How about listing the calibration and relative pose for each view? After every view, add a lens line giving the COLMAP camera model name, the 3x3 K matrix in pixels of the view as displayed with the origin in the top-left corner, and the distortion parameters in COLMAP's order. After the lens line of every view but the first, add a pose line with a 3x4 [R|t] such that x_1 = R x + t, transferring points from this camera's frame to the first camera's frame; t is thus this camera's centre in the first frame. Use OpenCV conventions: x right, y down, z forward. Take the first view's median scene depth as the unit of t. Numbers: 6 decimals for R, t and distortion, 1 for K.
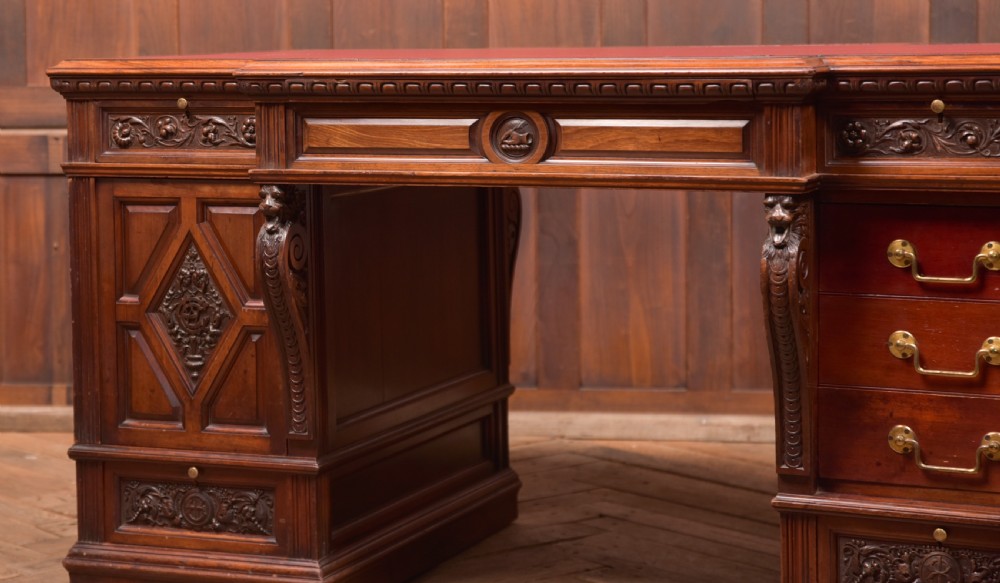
lens RADIAL K [[2424.7, 0, 335.1], [0, 2424.7, 160.9], [0, 0, 1]] dist [0.247427, 0.097320]
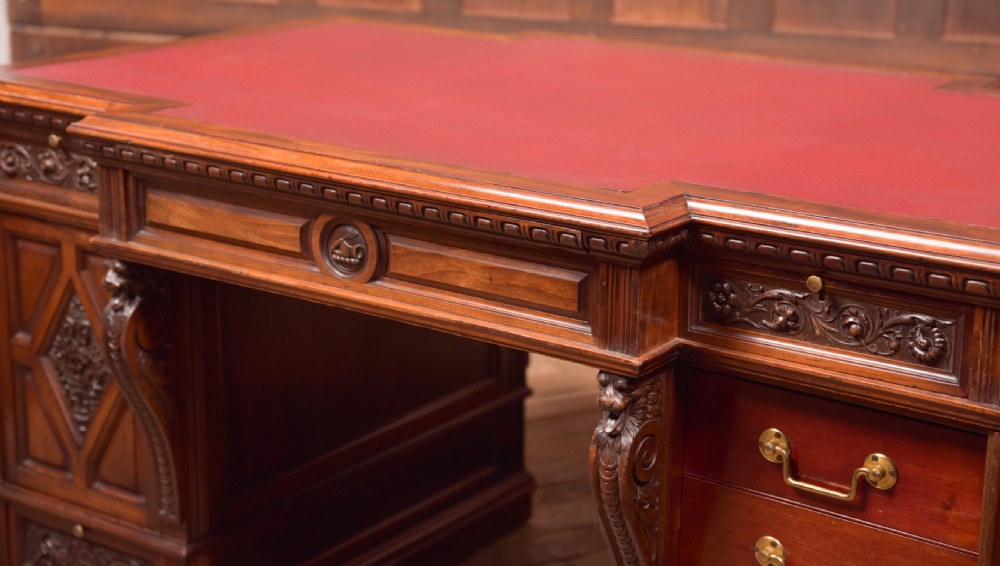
lens RADIAL K [[1796.0, 0, 496.9], [0, 1796.0, 239.3], [0, 0, 1]] dist [0.184068, 0.137390]
pose [[0.981703, 0.071449, -0.176507, 0.213772], [-0.035447, 0.979304, 0.199267, -0.125546], [0.187092, -0.189364, 0.963918, 0.383330]]
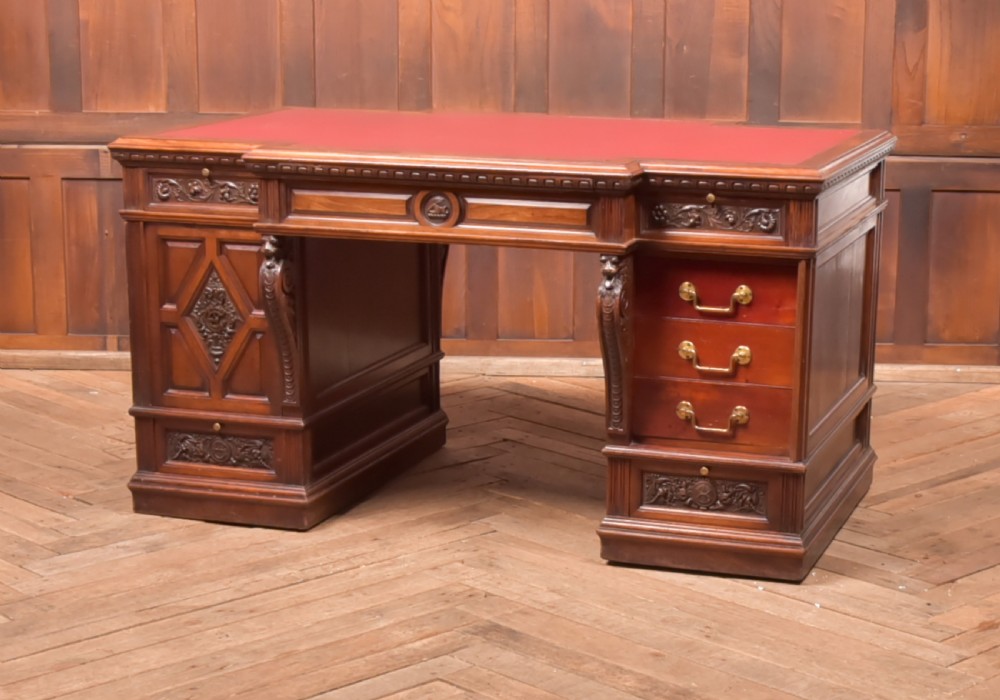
lens RADIAL K [[2113.8, 0, 616.6], [0, 2113.8, 413.7], [0, 0, 1]] dist [-0.113705, 0.407590]
pose [[0.990729, -0.005516, 0.135740, 0.007270], [-0.017713, 0.985401, 0.169325, -0.096631], [-0.134692, -0.170160, 0.976168, -0.255193]]
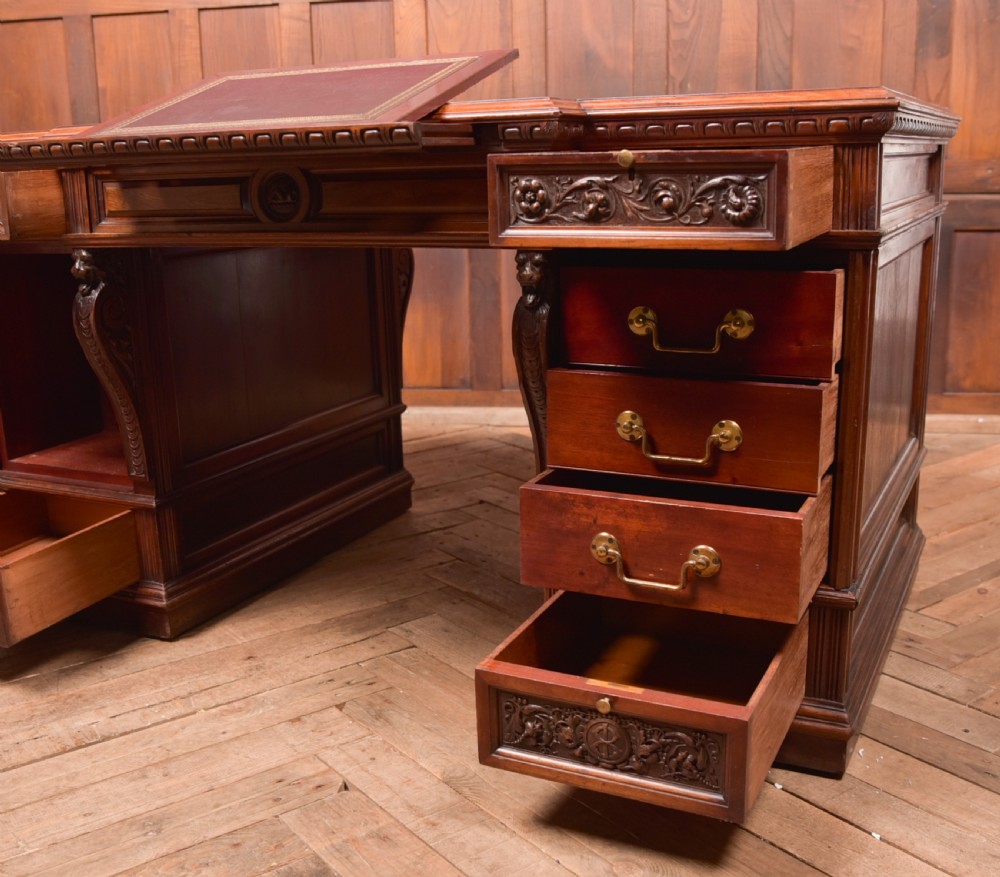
lens RADIAL K [[1169.8, 0, 470.5], [0, 1169.8, 446.0], [0, 0, 1]] dist [-0.117079, 0.096717]
pose [[0.999156, -0.004801, -0.040784, 0.154564], [0.012169, 0.983152, 0.182382, 0.004862], [0.039221, -0.182725, 0.982382, 0.483075]]
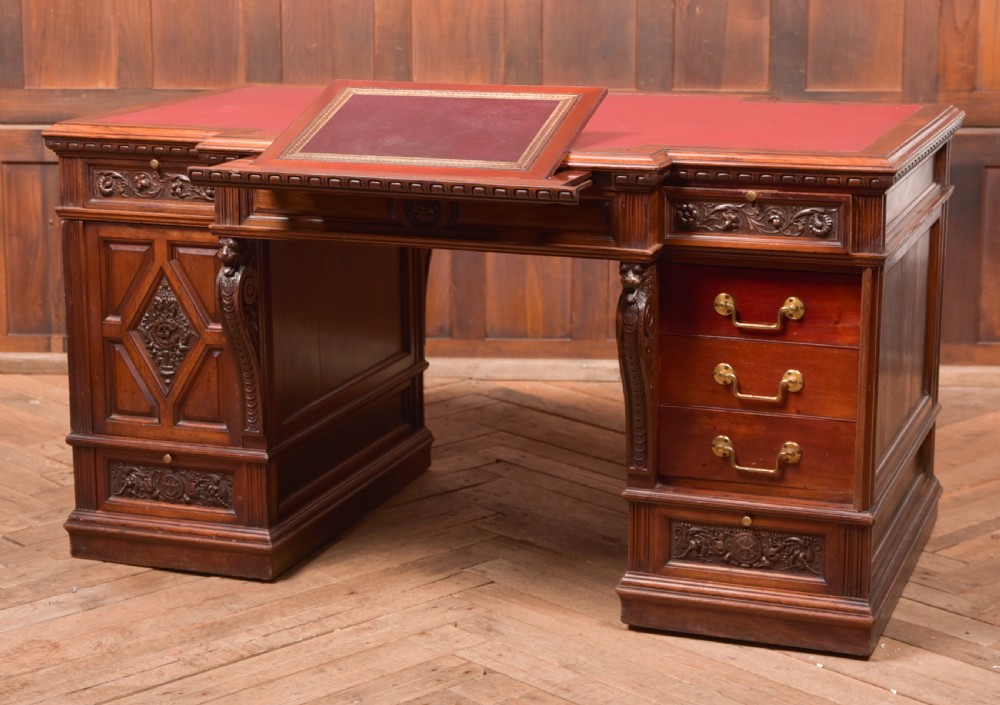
lens RADIAL K [[2112.1, 0, 411.2], [0, 2112.1, 261.4], [0, 0, 1]] dist [0.038615, 0.306874]
pose [[0.998484, -0.004502, 0.054852, 0.007248], [-0.002111, 0.992783, 0.119908, -0.102268], [-0.054996, -0.119842, 0.991269, -0.064696]]
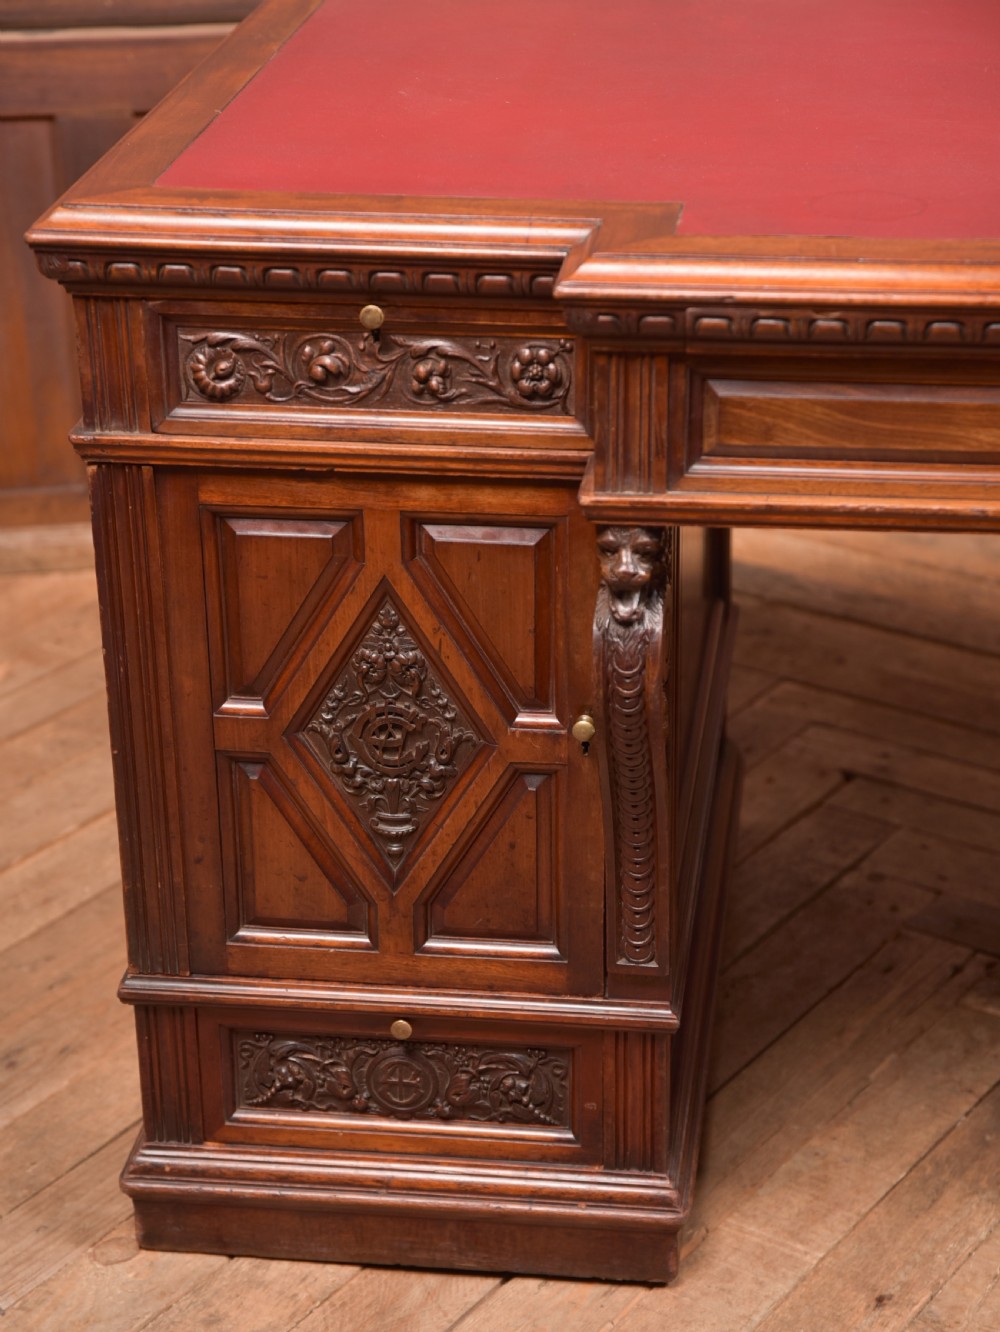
lens RADIAL K [[2269.6, 0, 587.8], [0, 2269.6, 566.7], [0, 0, 1]] dist [0.074705, 0.192145]
pose [[0.946077, -0.099857, 0.308168, -0.157842], [0.000805, 0.952026, 0.306017, -0.107208], [-0.323942, -0.289268, 0.900770, 0.594919]]
